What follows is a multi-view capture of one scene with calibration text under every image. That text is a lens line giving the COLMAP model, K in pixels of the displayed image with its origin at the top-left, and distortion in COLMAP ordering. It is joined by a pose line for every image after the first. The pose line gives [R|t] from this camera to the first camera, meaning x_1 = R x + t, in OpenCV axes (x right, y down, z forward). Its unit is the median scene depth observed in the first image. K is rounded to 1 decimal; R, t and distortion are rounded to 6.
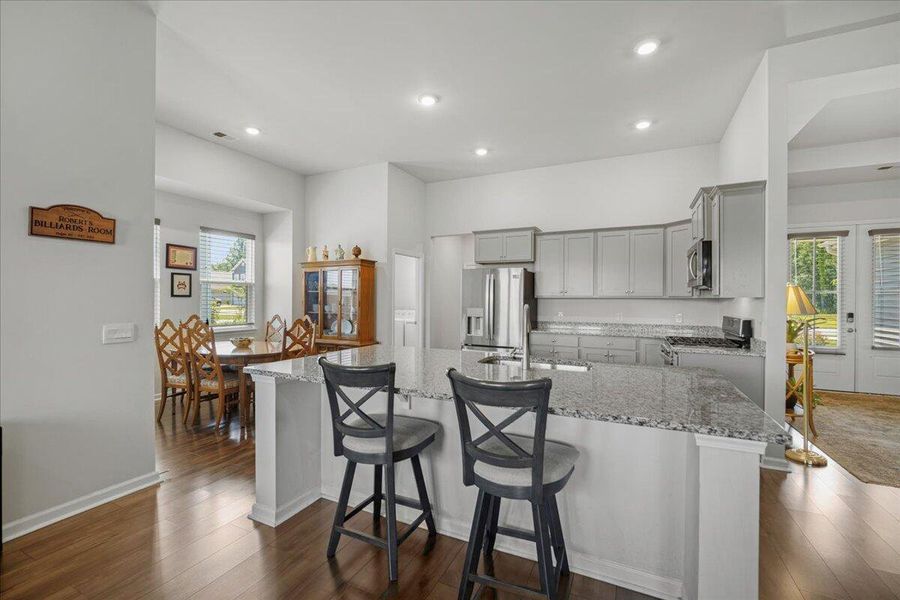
lens RADIAL K [[390.8, 0, 445.7], [0, 390.8, 300.7], [0, 0, 1]] dist [0.000278, 0.000139]
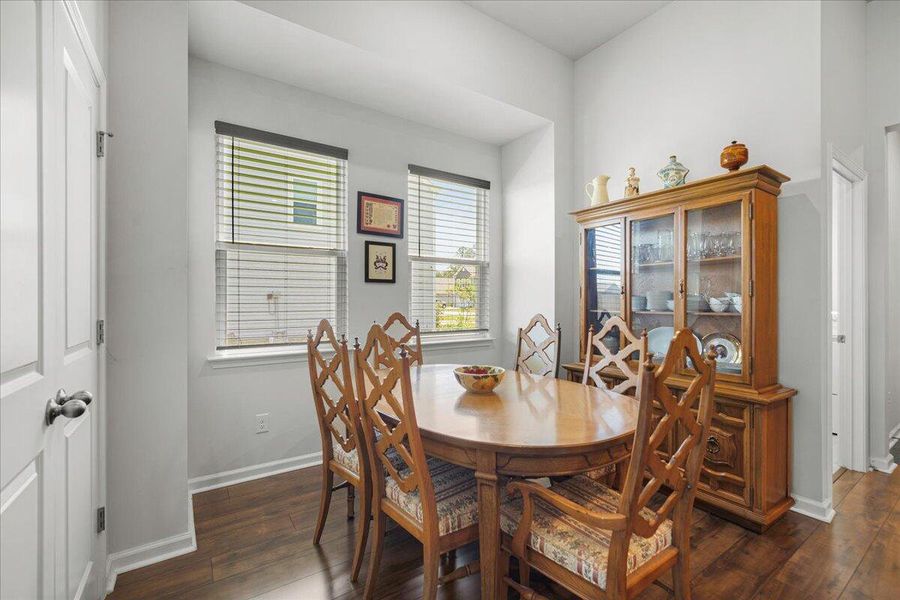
lens RADIAL K [[390.8, 0, 448.8], [0, 390.8, 302.4], [0, 0, 1]] dist [0.000278, 0.000139]
pose [[0.870251, -0.004095, -0.492592, -0.294132], [0.002487, 0.999989, -0.003920, 0.022356], [0.492603, 0.002187, 0.870251, 0.533072]]
